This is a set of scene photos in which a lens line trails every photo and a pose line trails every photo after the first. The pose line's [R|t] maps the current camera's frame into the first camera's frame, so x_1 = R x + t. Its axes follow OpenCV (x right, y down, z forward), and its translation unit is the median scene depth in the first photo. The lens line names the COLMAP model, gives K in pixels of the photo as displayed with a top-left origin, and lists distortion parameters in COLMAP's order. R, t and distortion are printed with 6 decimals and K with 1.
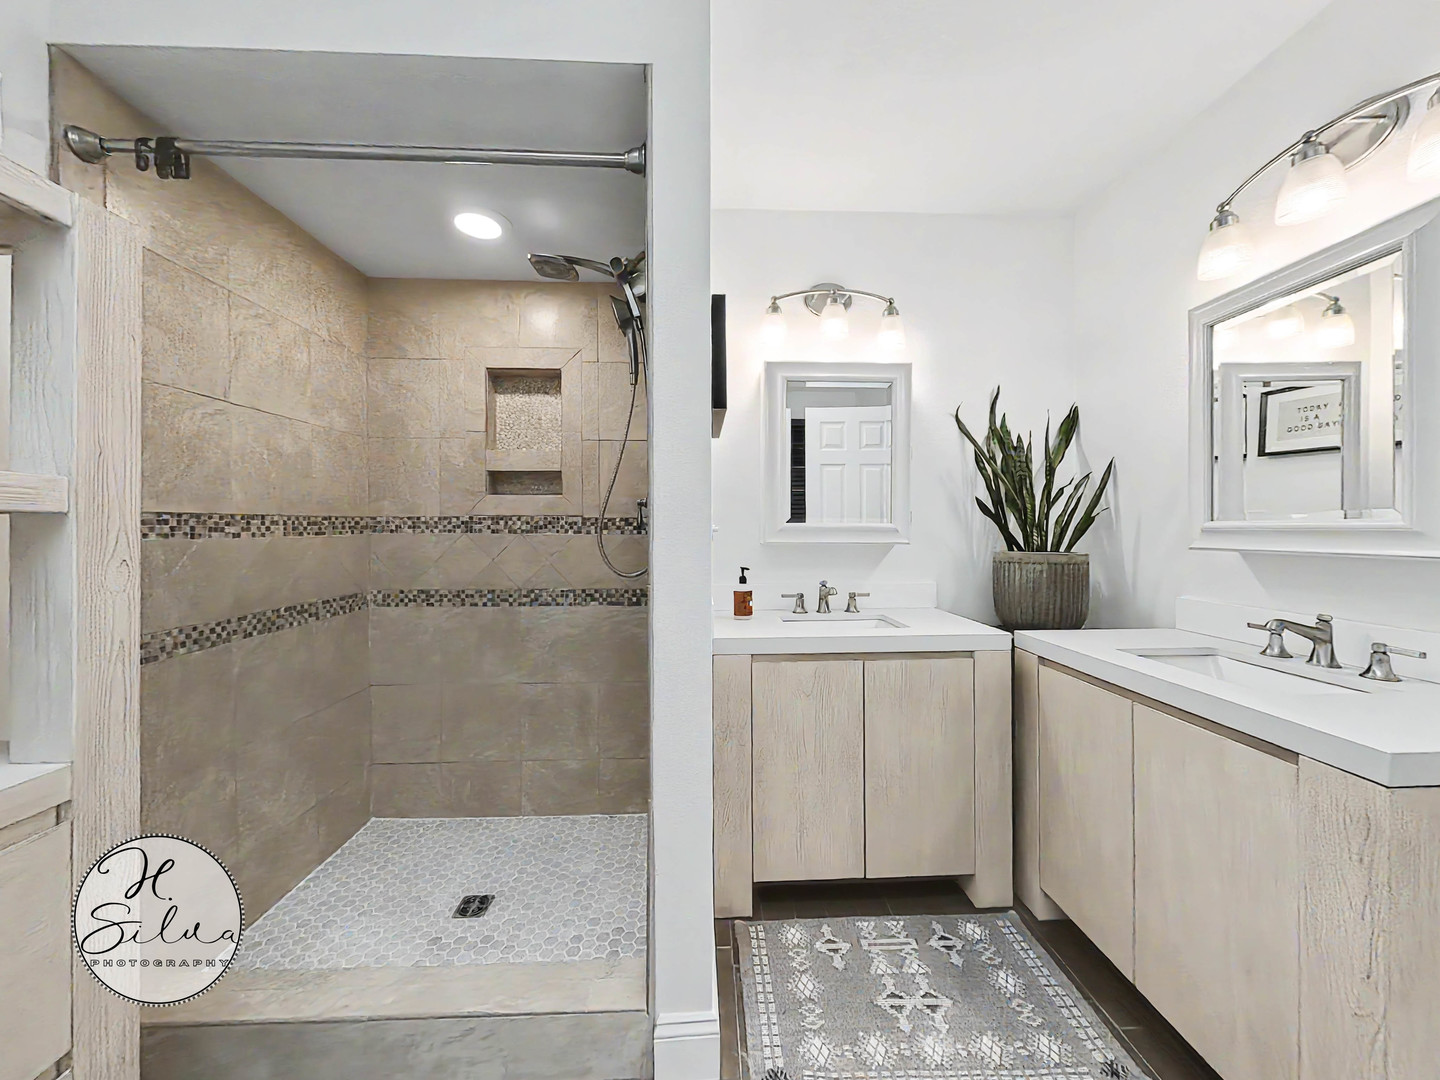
lens RADIAL K [[532.7, 0, 722.8], [0, 532.7, 533.3], [0, 0, 1]] dist [0.002377, -0.000622]
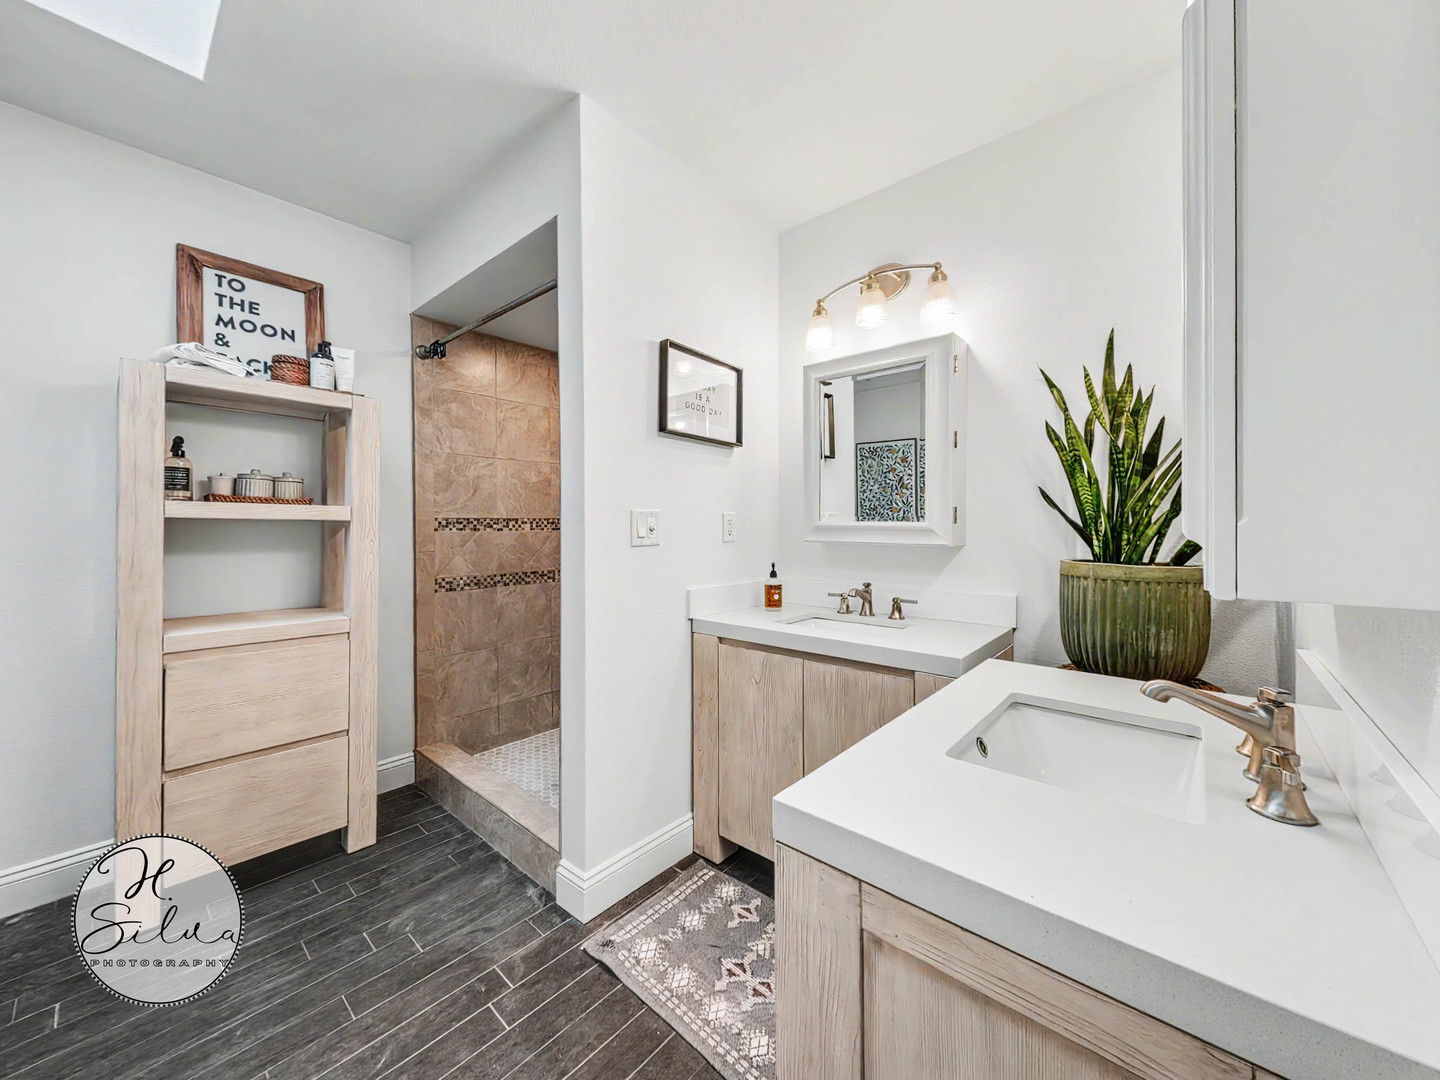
lens RADIAL K [[532.7, 0, 709.7], [0, 532.7, 529.2], [0, 0, 1]] dist [0.002377, -0.000622]
pose [[0.727555, 0.007743, -0.686006, 0.810026], [-0.007802, 0.999965, 0.003012, -0.008437], [0.686005, 0.003160, 0.727590, 0.144513]]
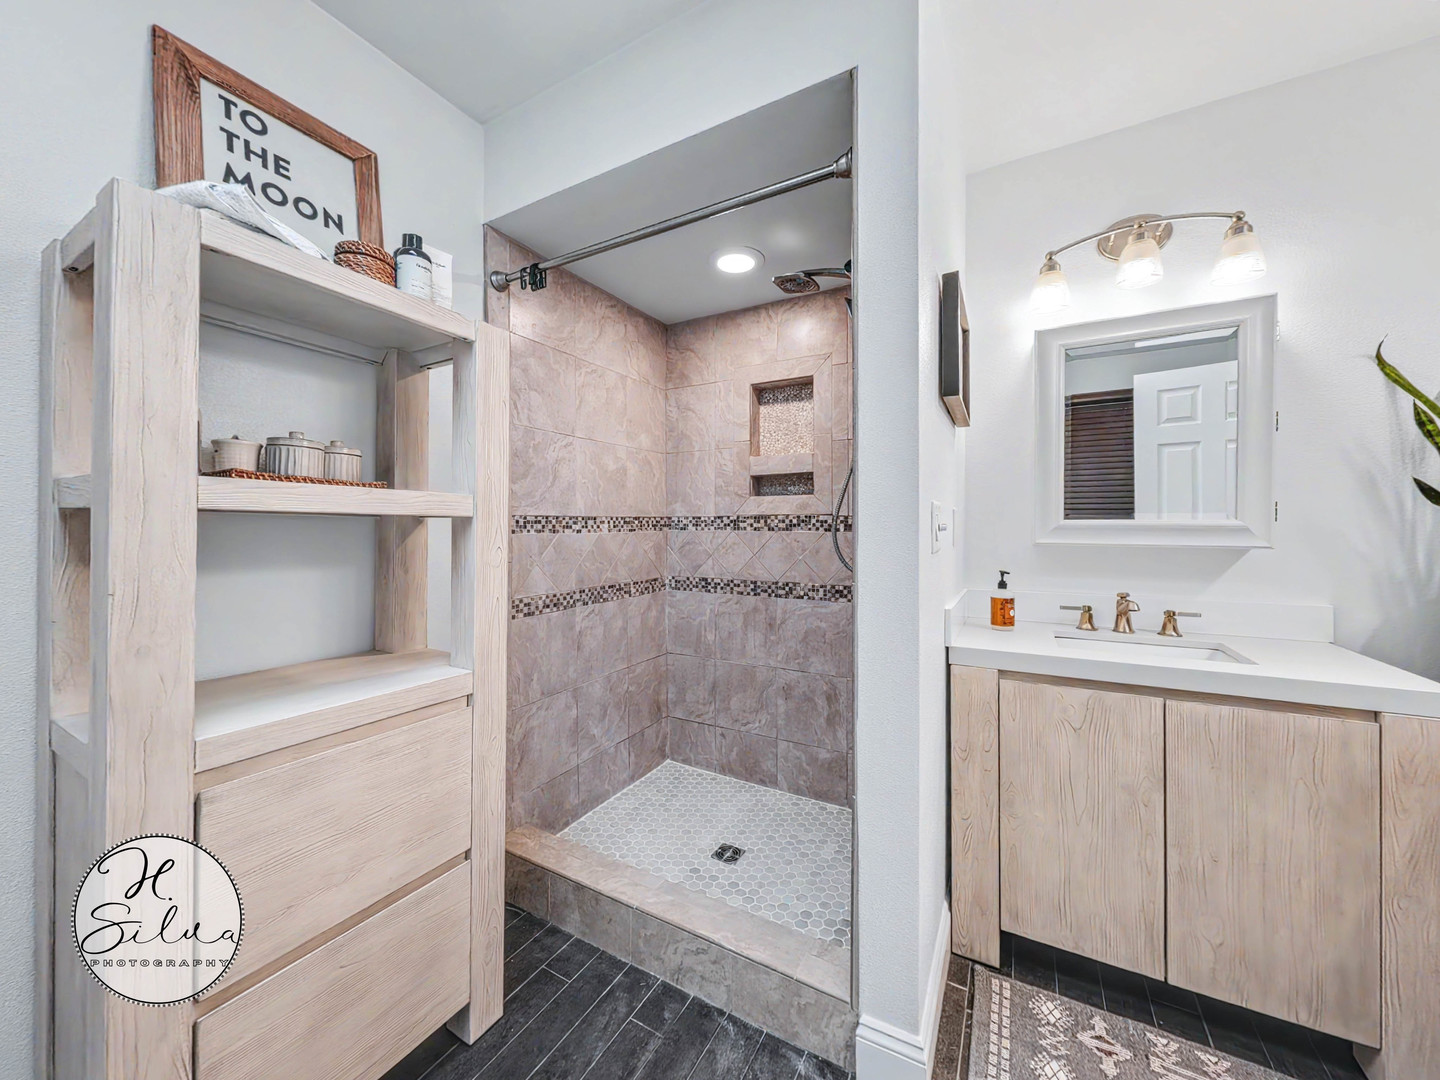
lens RADIAL K [[532.7, 0, 716.5], [0, 532.7, 529.7], [0, 0, 1]] dist [0.002377, -0.000622]
pose [[0.850739, 0.003857, -0.525574, 0.115699], [-0.005410, 0.999984, -0.001418, -0.000261], [0.525560, 0.004050, 0.850747, 0.003981]]
